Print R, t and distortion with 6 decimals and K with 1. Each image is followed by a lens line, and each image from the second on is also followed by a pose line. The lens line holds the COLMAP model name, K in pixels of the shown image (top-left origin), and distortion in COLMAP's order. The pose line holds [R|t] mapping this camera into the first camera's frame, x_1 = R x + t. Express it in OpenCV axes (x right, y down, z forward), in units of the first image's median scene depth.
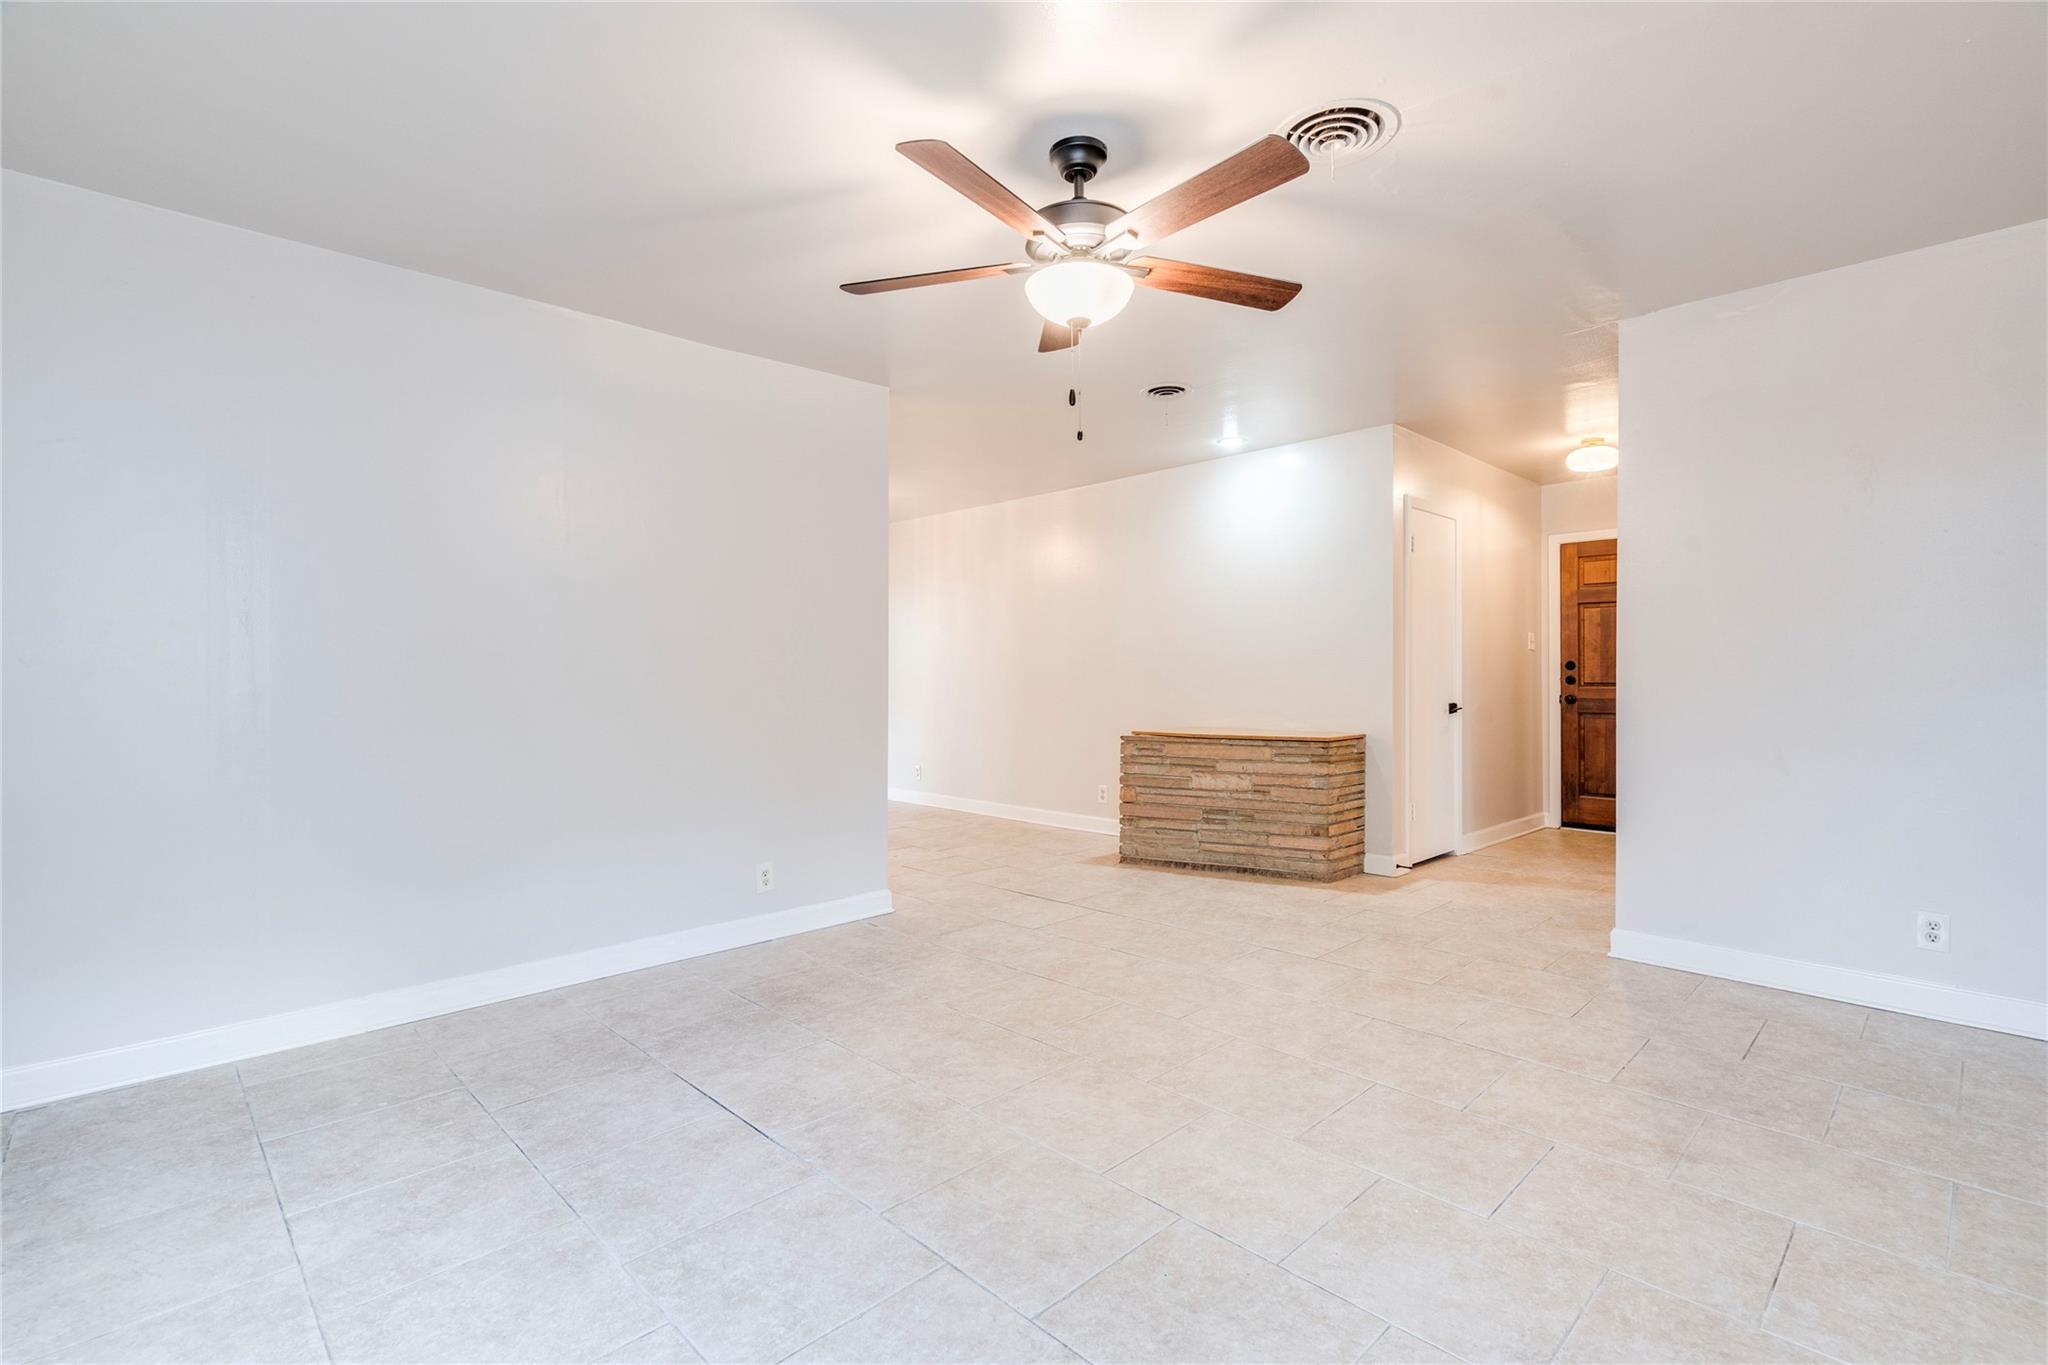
lens RADIAL K [[953.4, 0, 1020.8], [0, 953.4, 673.0], [0, 0, 1]] dist [-0.002266, 0.001097]
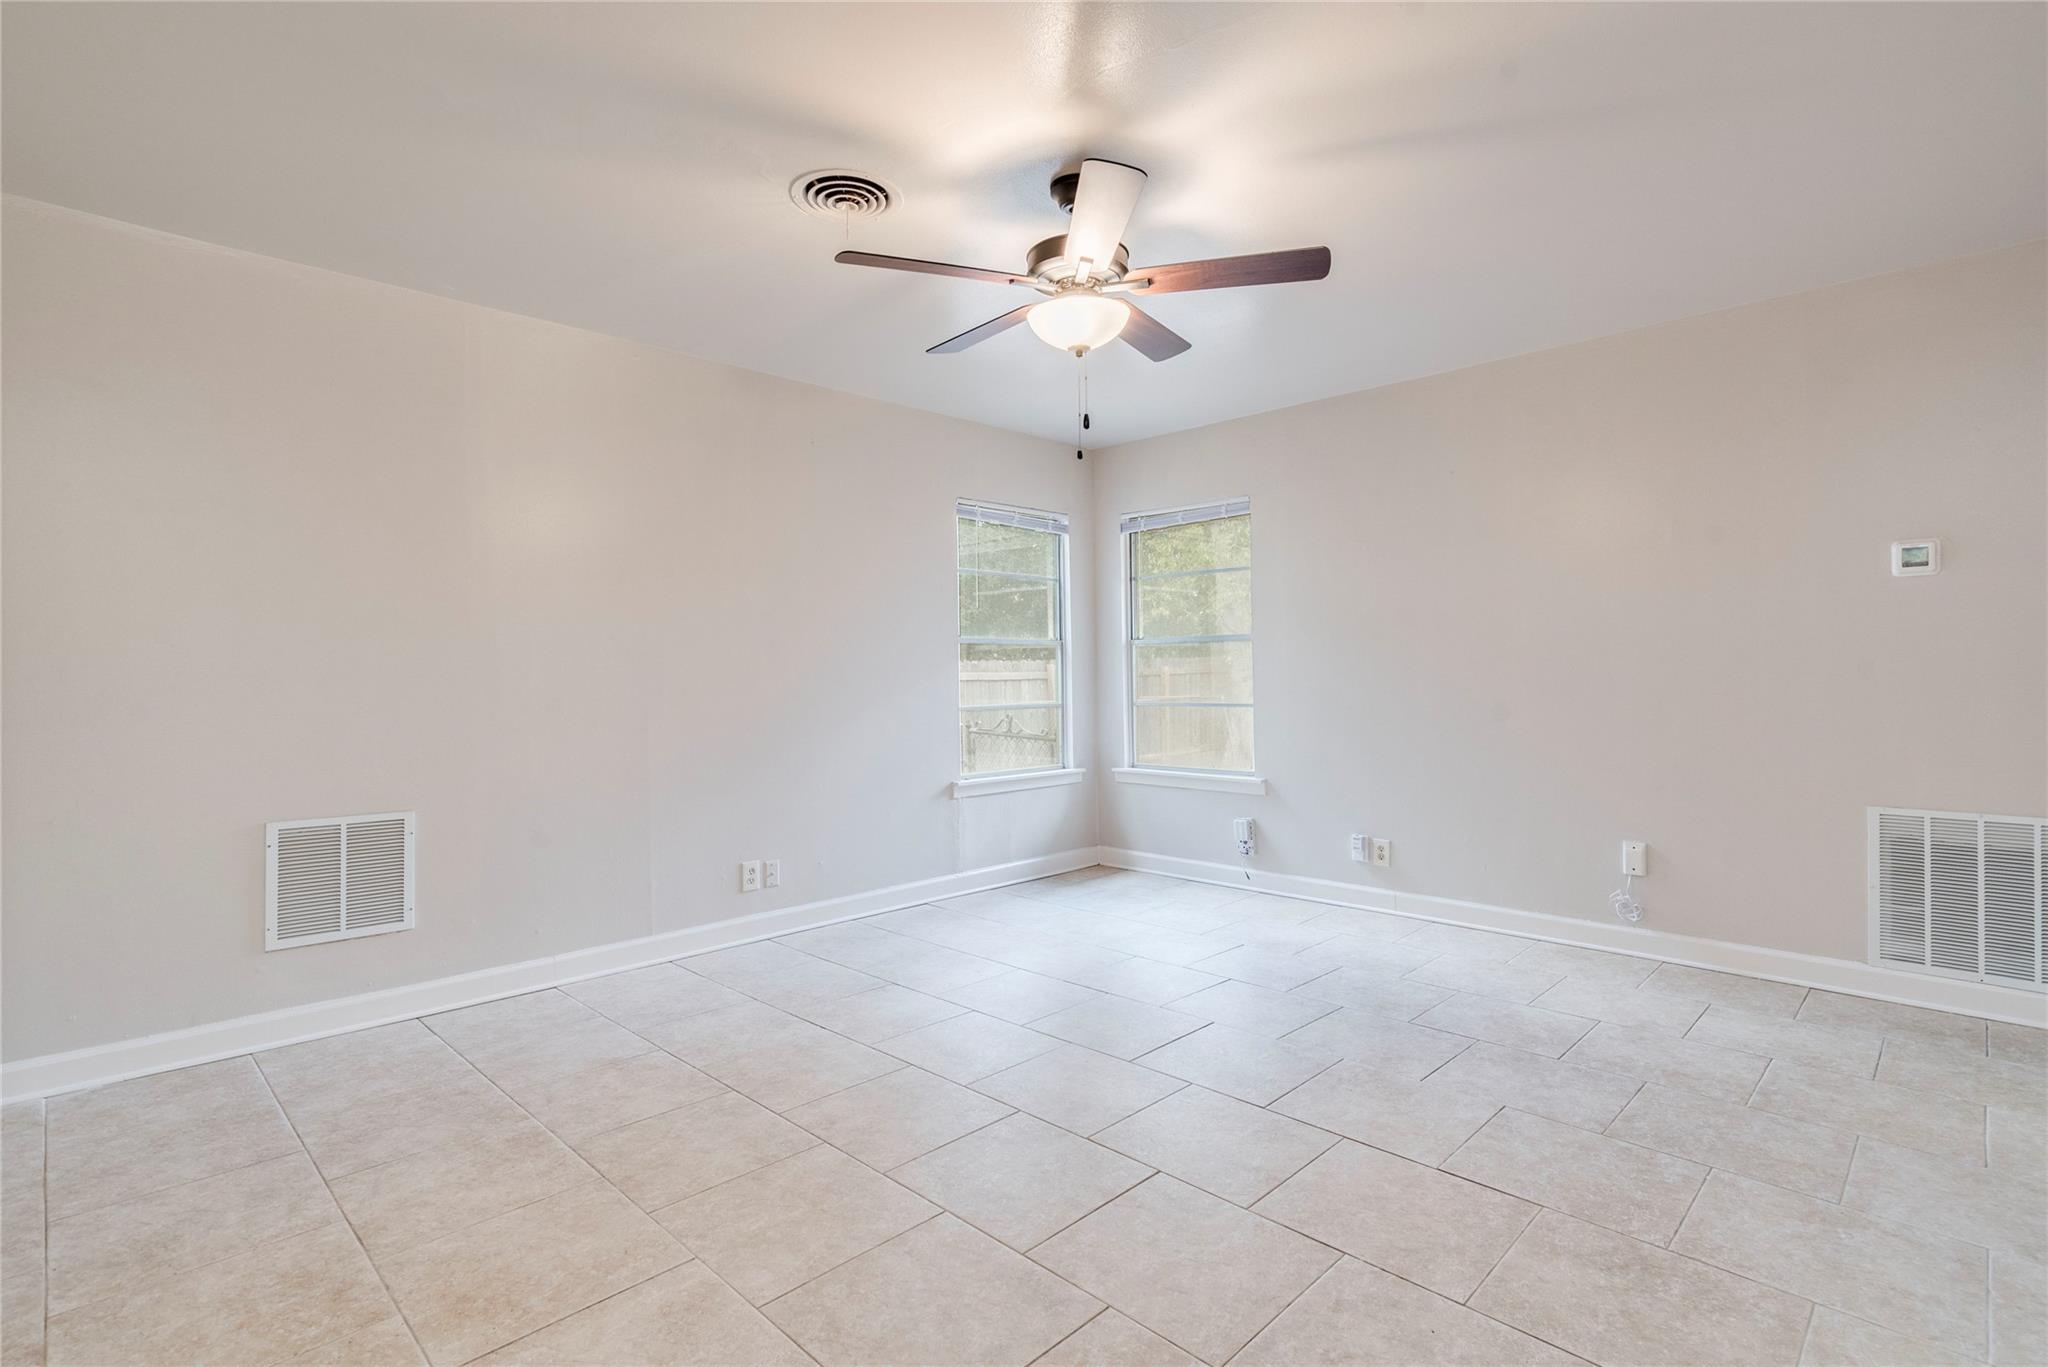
lens RADIAL K [[953.4, 0, 1020.8], [0, 953.4, 674.0], [0, 0, 1]] dist [-0.002266, 0.001097]
pose [[-0.999772, 0.015547, -0.014654, 0.129684], [0.015623, 0.999865, -0.005064, 0.001591], [0.014573, -0.005292, -0.999880, 1.814470]]
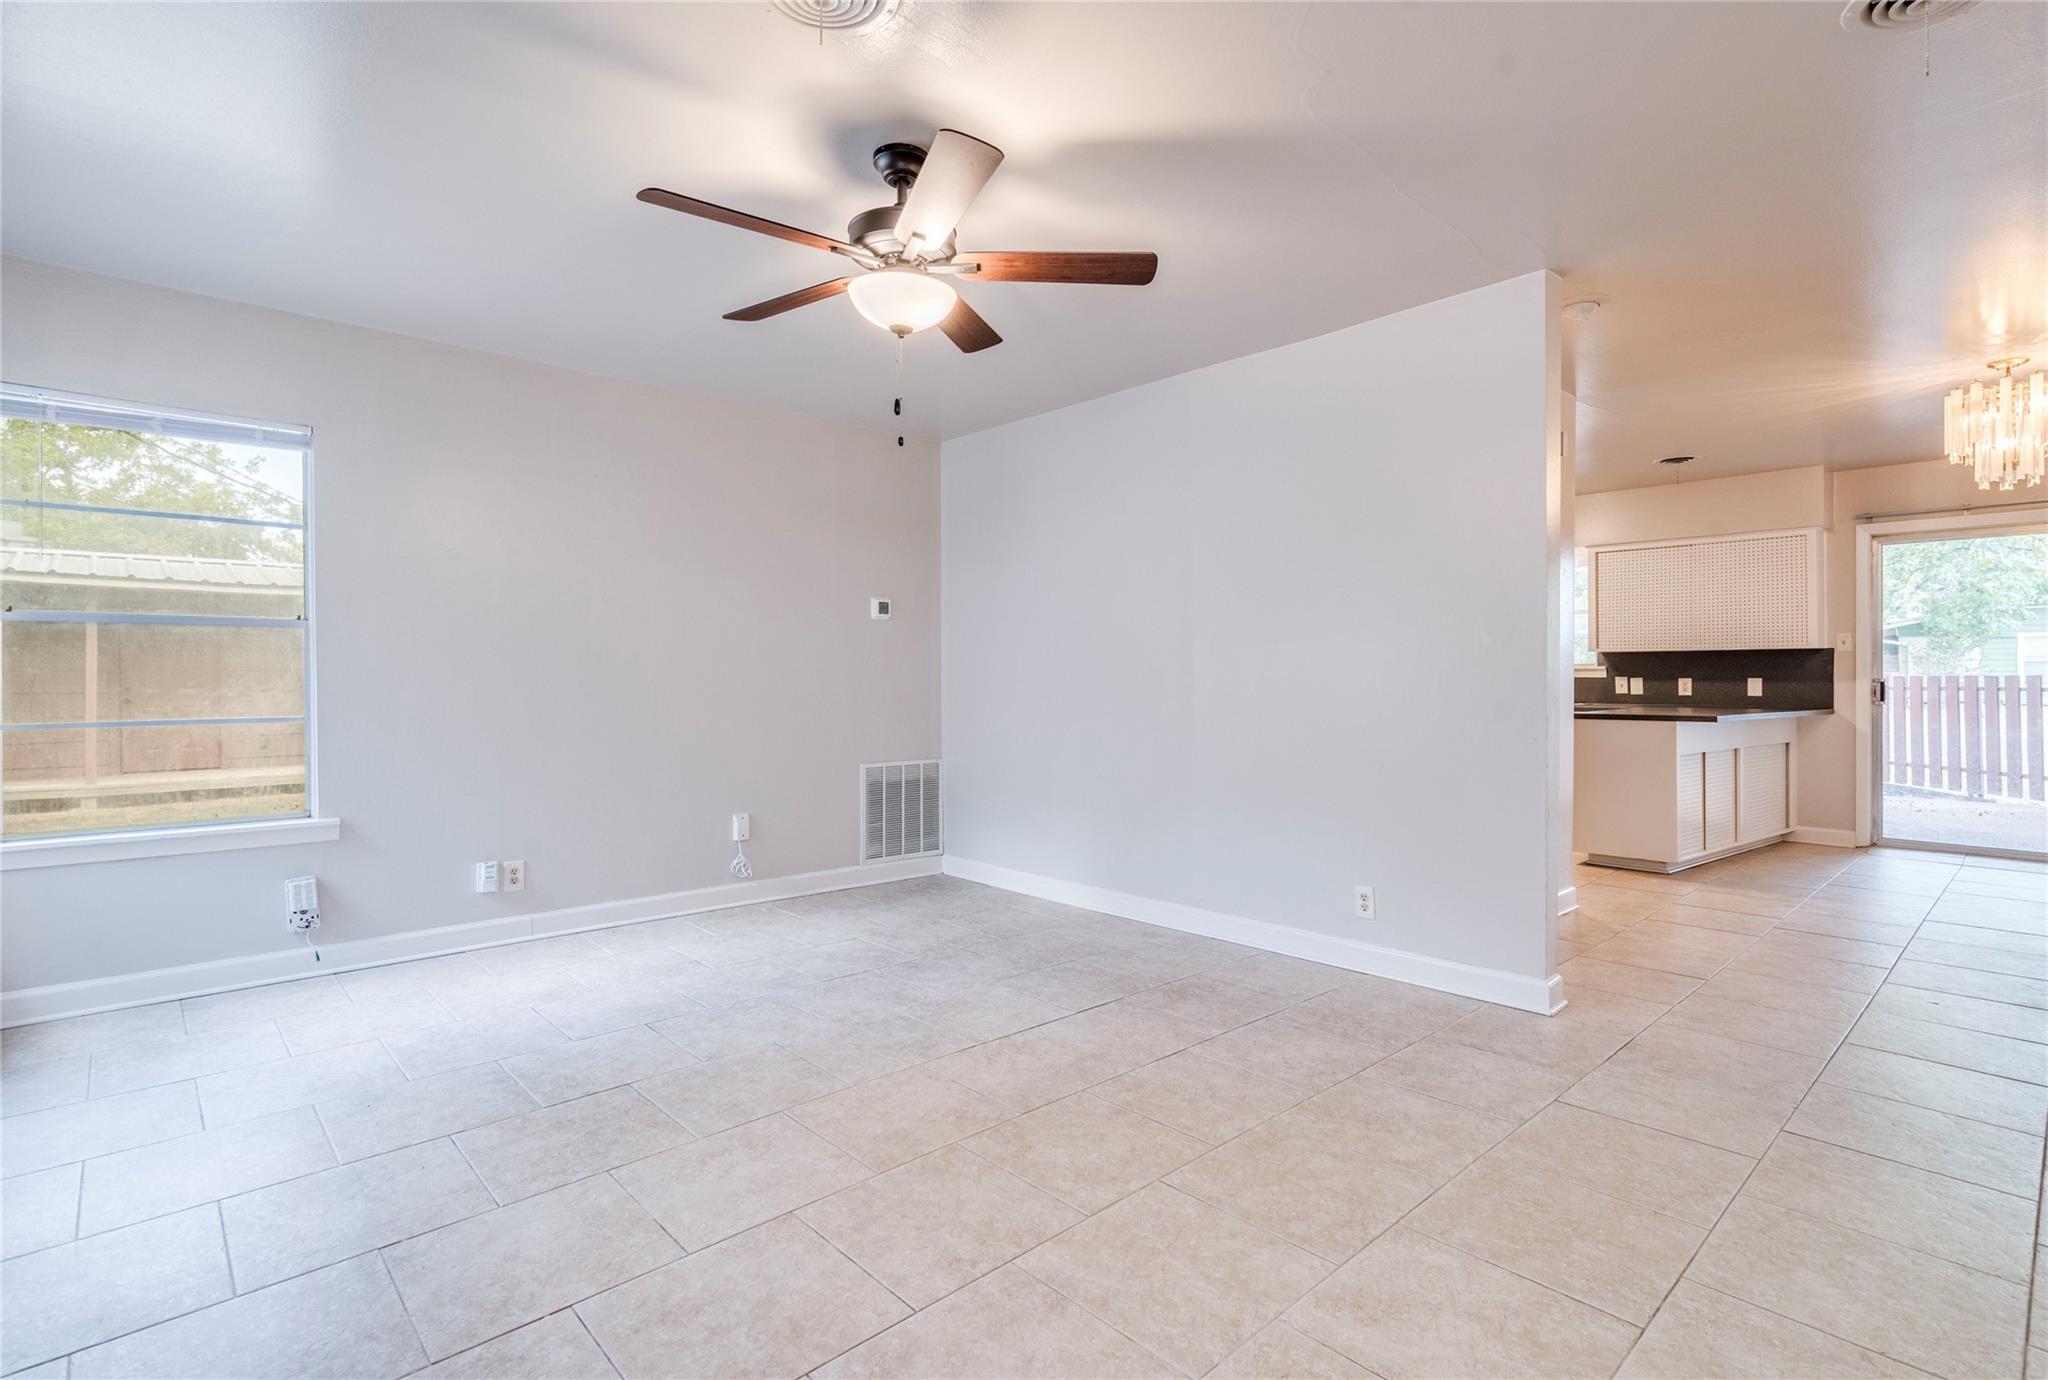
lens RADIAL K [[984.9, 0, 1003.9], [0, 984.9, 676.1], [0, 0, 1]] dist [-0.002745, 0.000237]
pose [[-0.044798, 0.004736, -0.998985, 0.963282], [0.002044, 0.999987, 0.004649, -0.003983], [0.998994, -0.001834, -0.044808, 1.012465]]
